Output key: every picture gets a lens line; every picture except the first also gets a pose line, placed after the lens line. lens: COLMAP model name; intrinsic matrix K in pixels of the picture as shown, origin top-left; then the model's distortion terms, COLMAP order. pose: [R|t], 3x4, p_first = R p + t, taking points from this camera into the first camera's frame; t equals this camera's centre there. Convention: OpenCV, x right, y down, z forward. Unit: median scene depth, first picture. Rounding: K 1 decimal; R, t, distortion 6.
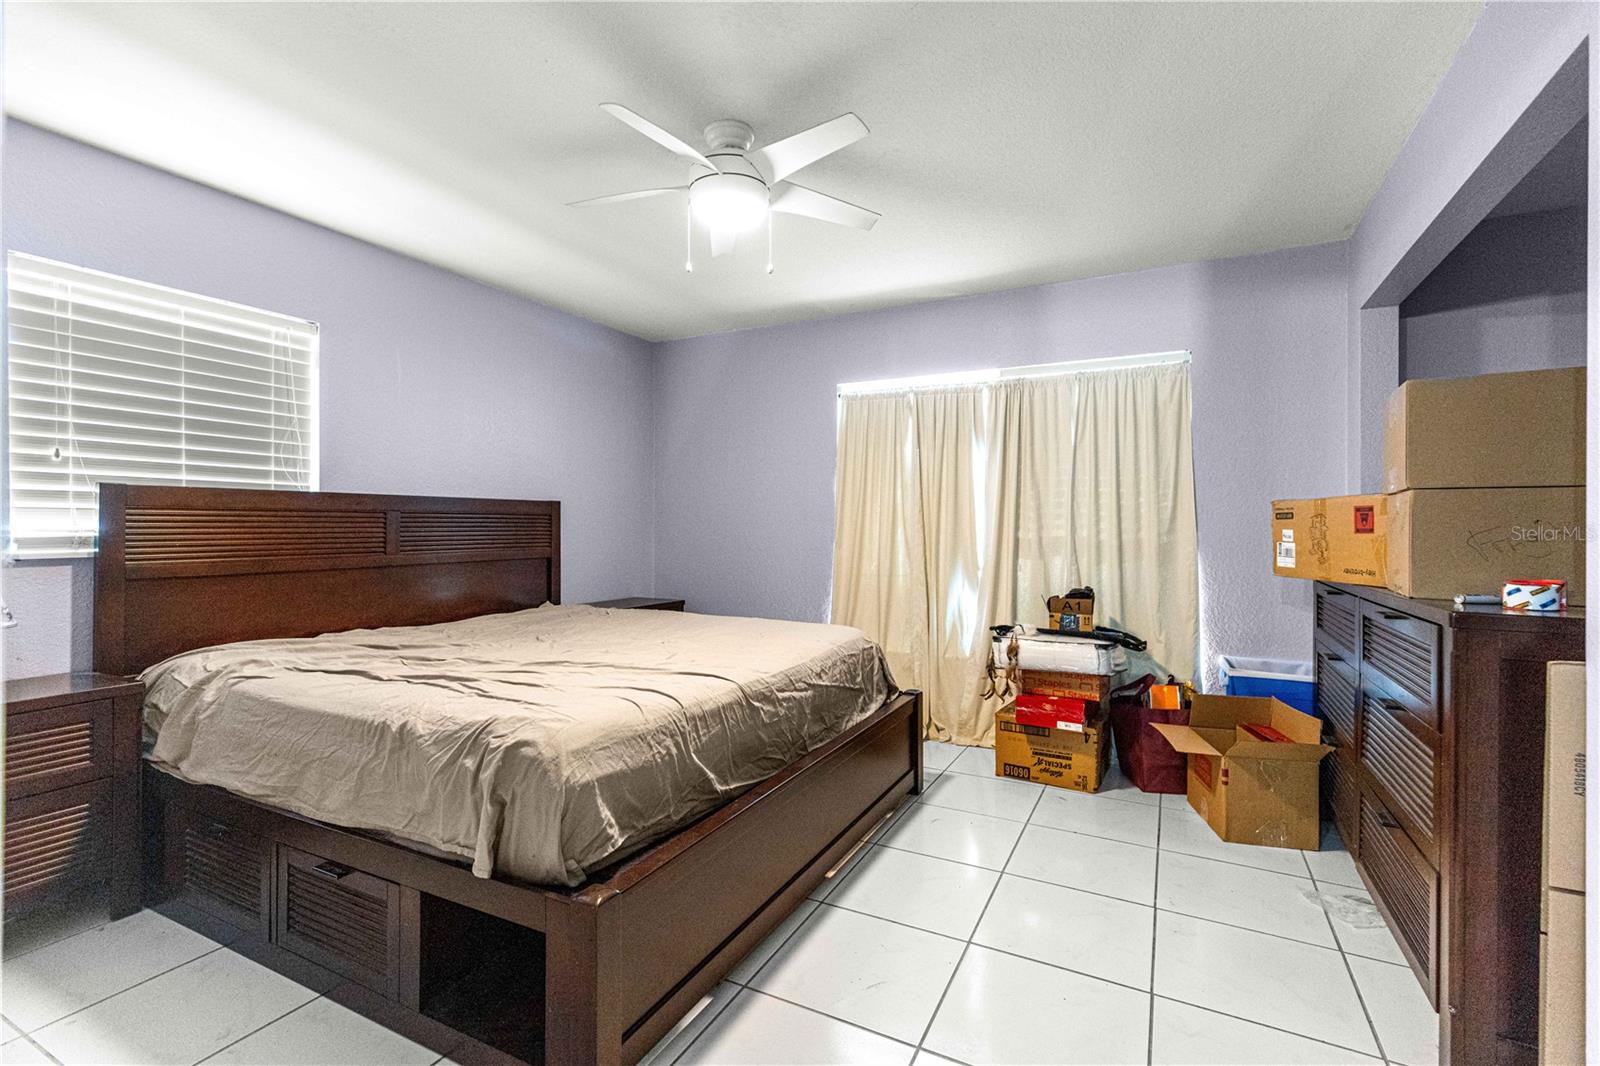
lens RADIAL K [[718.1, 0, 795.8], [0, 718.1, 530.2], [0, 0, 1]] dist [0.012900, -0.002175]
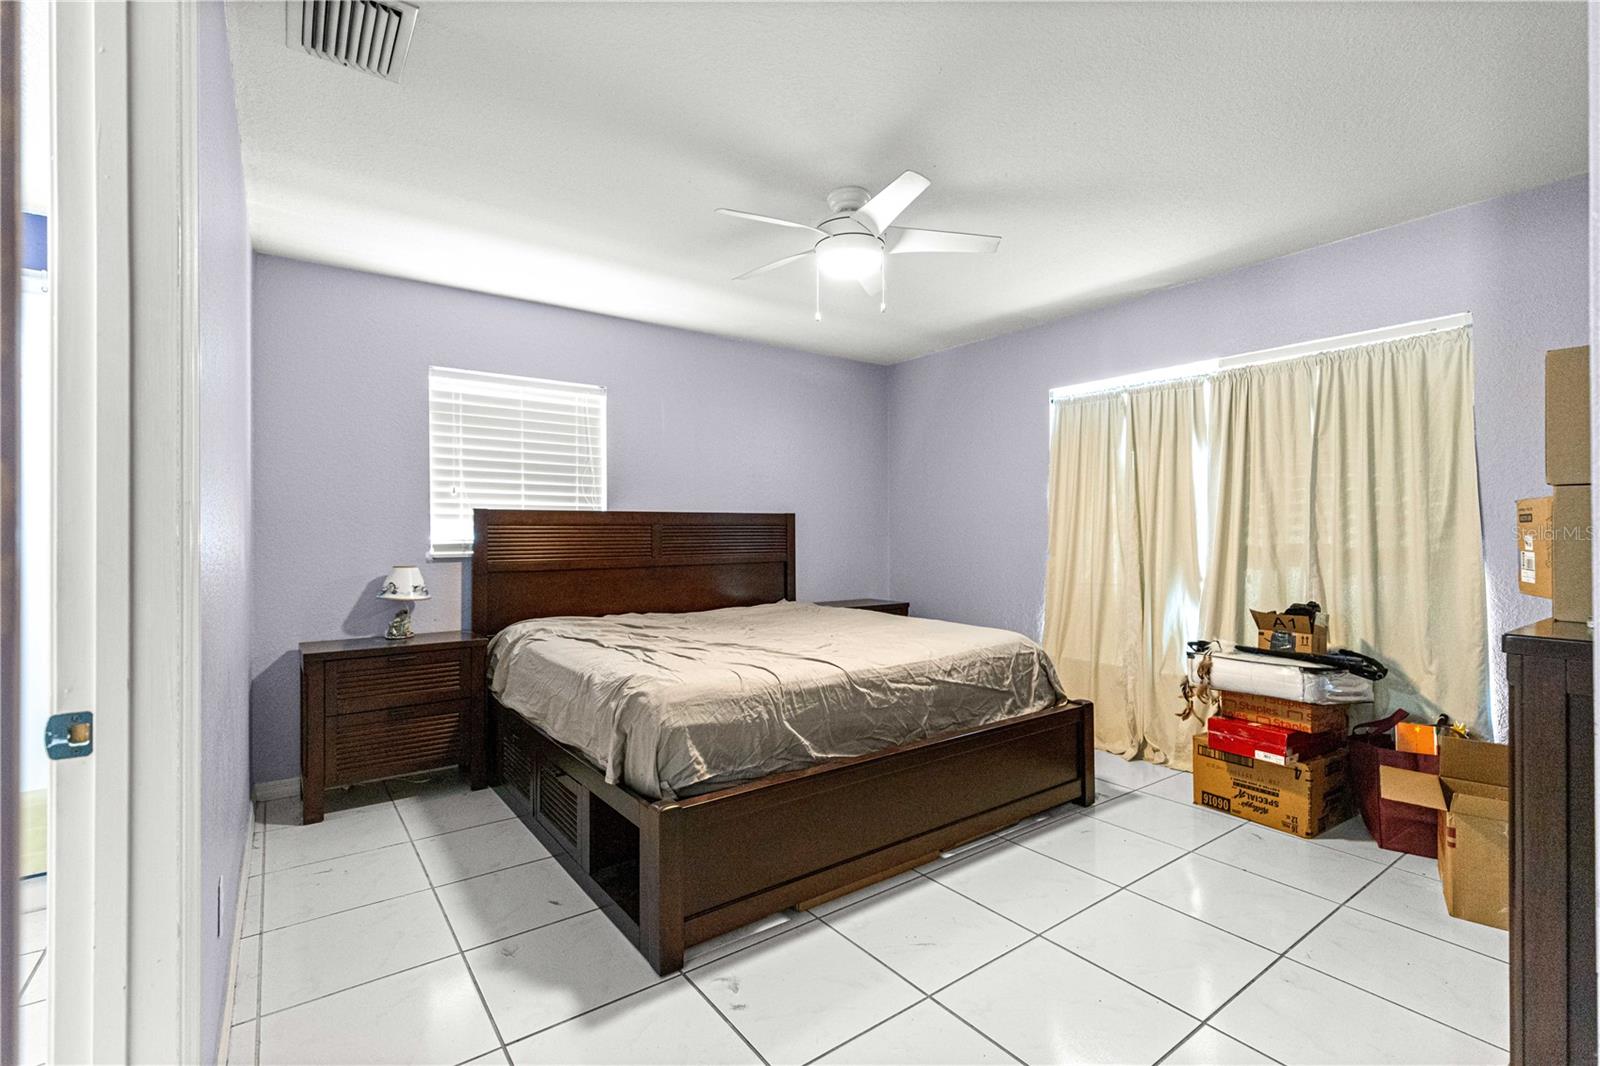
lens RADIAL K [[718.1, 0, 803.8], [0, 718.1, 532.7], [0, 0, 1]] dist [0.012900, -0.002175]
pose [[0.900769, -0.005888, -0.434258, 0.290826], [0.003800, 0.999977, -0.005676, -0.002545], [0.434282, 0.003463, 0.900770, -0.063429]]
